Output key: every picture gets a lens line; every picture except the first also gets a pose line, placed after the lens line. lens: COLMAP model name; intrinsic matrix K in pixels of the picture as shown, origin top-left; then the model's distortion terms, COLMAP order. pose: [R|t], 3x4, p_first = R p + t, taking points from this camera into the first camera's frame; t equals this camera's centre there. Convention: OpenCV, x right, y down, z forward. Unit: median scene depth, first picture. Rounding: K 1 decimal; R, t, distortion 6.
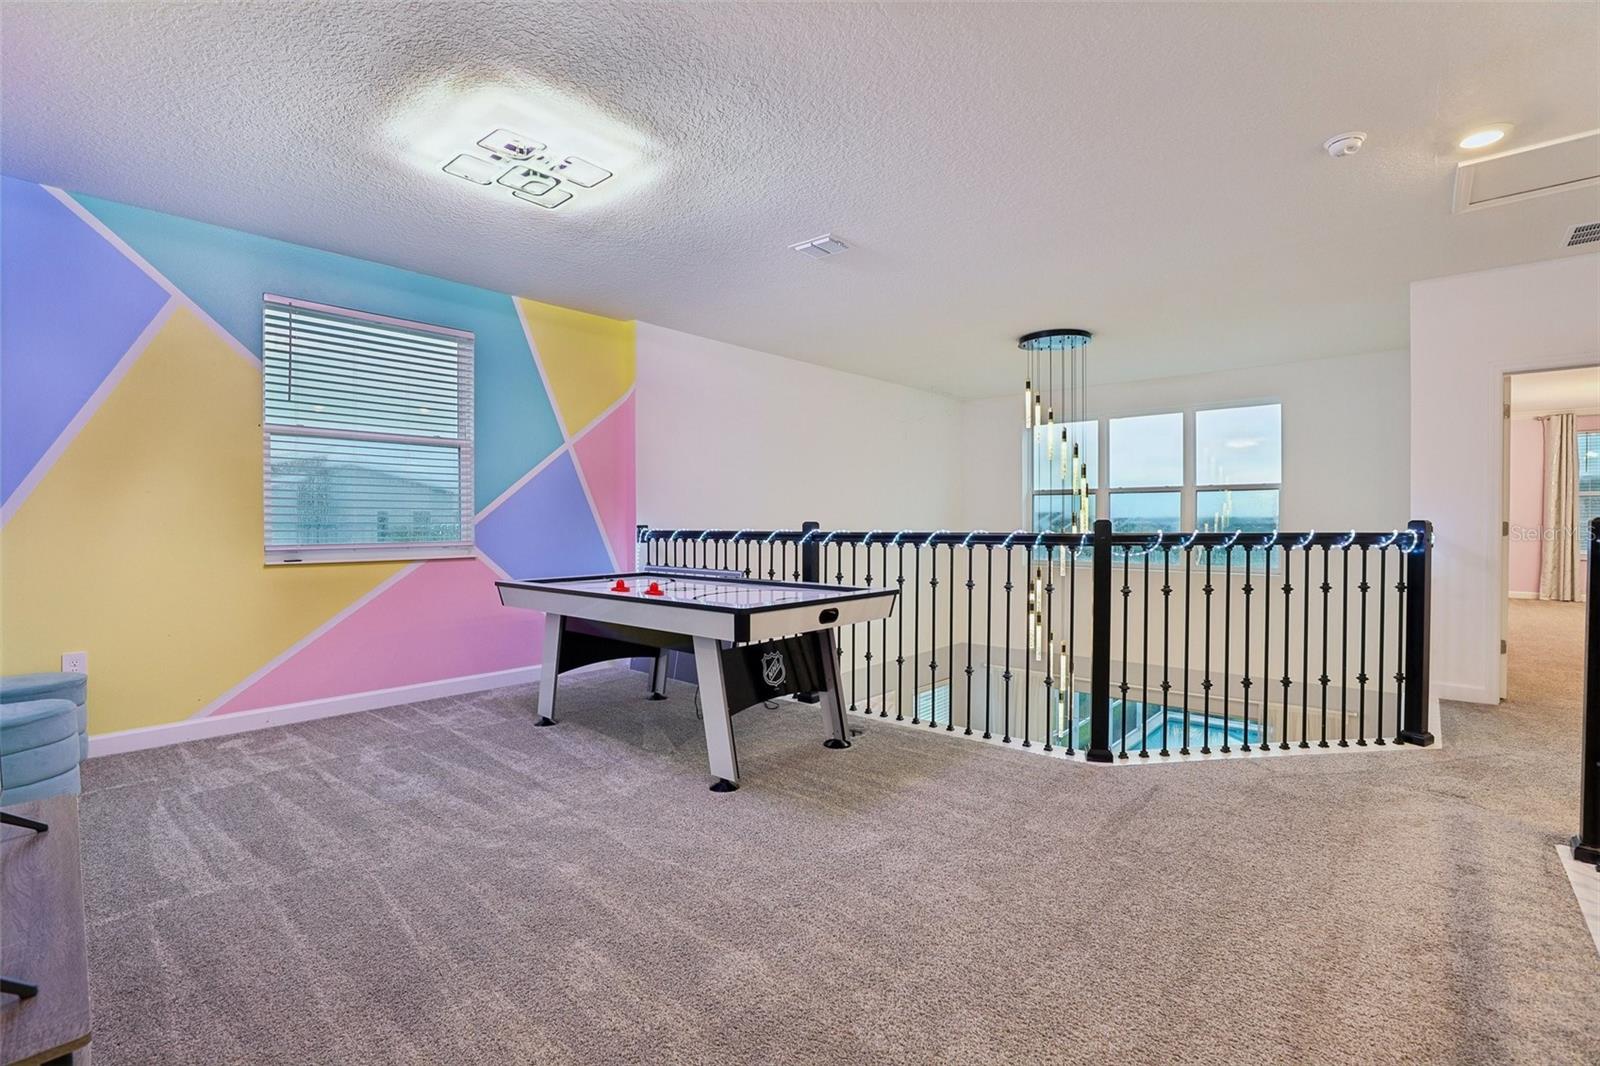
lens RADIAL K [[728.4, 0, 794.8], [0, 728.4, 532.7], [0, 0, 1]] dist [-0.030566, 0.005849]
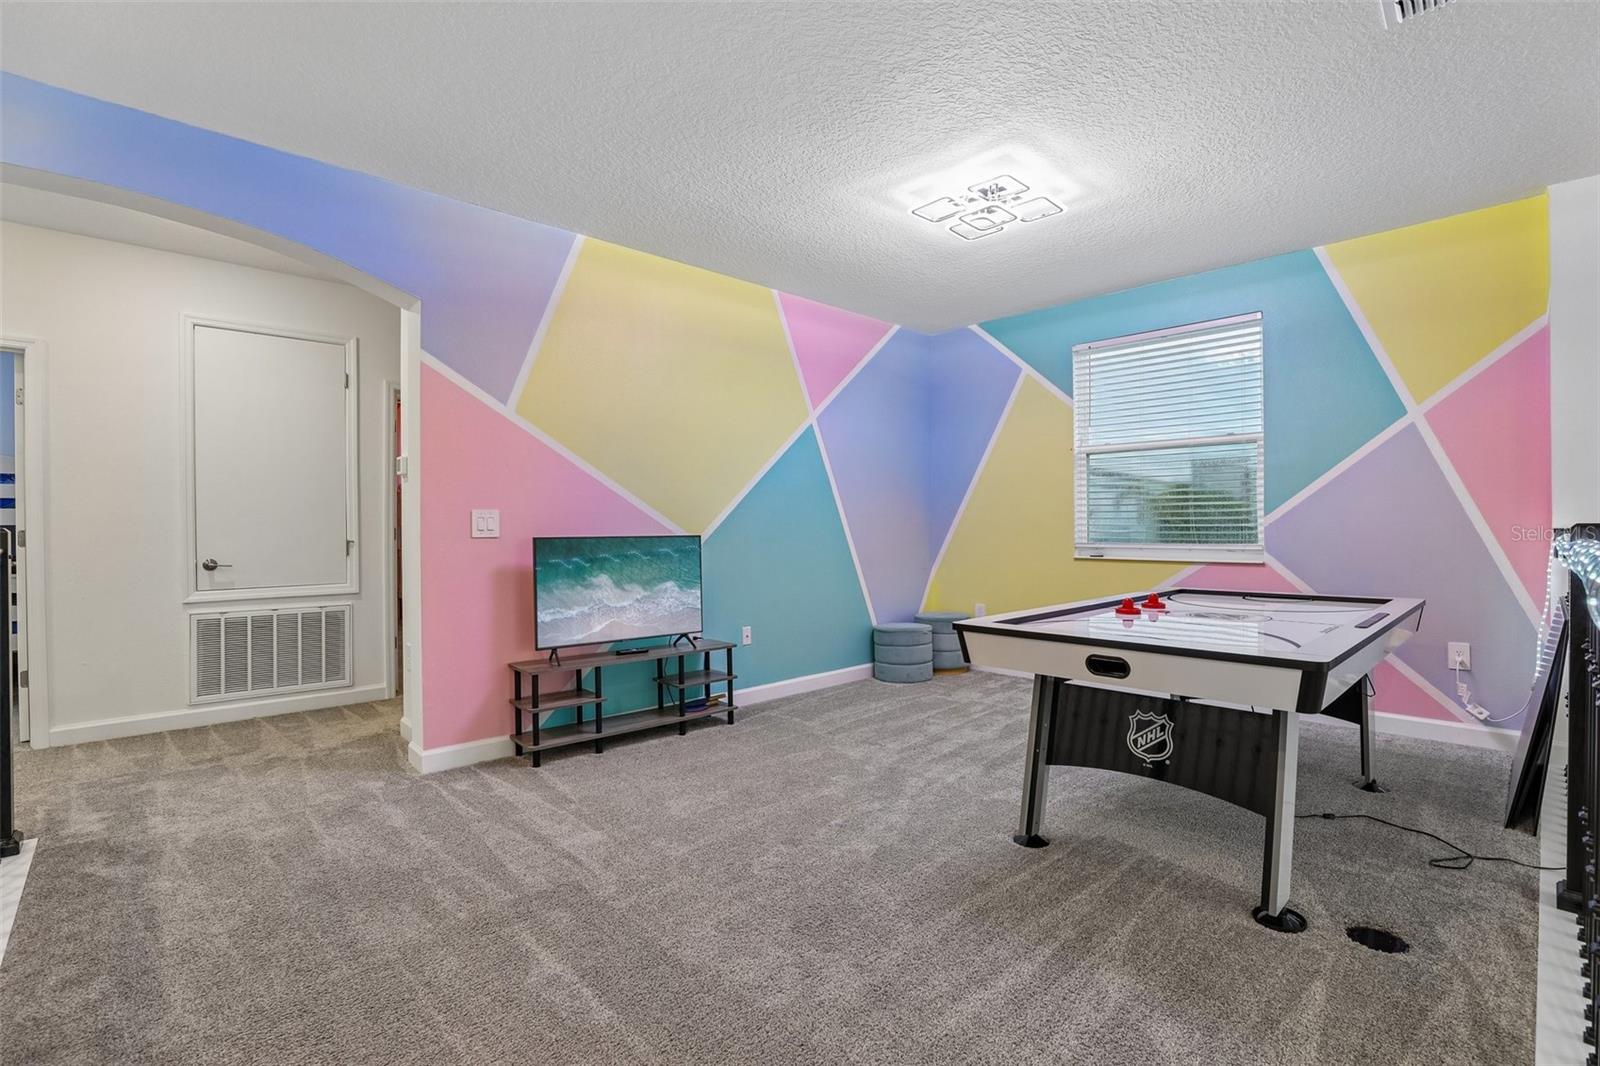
lens RADIAL K [[728.4, 0, 794.5], [0, 728.4, 528.7], [0, 0, 1]] dist [-0.030566, 0.005849]
pose [[-0.077531, 0.007229, -0.996964, 0.679832], [-0.008110, 0.999936, 0.007881, -0.015285], [0.996957, 0.008697, -0.077467, 0.700332]]
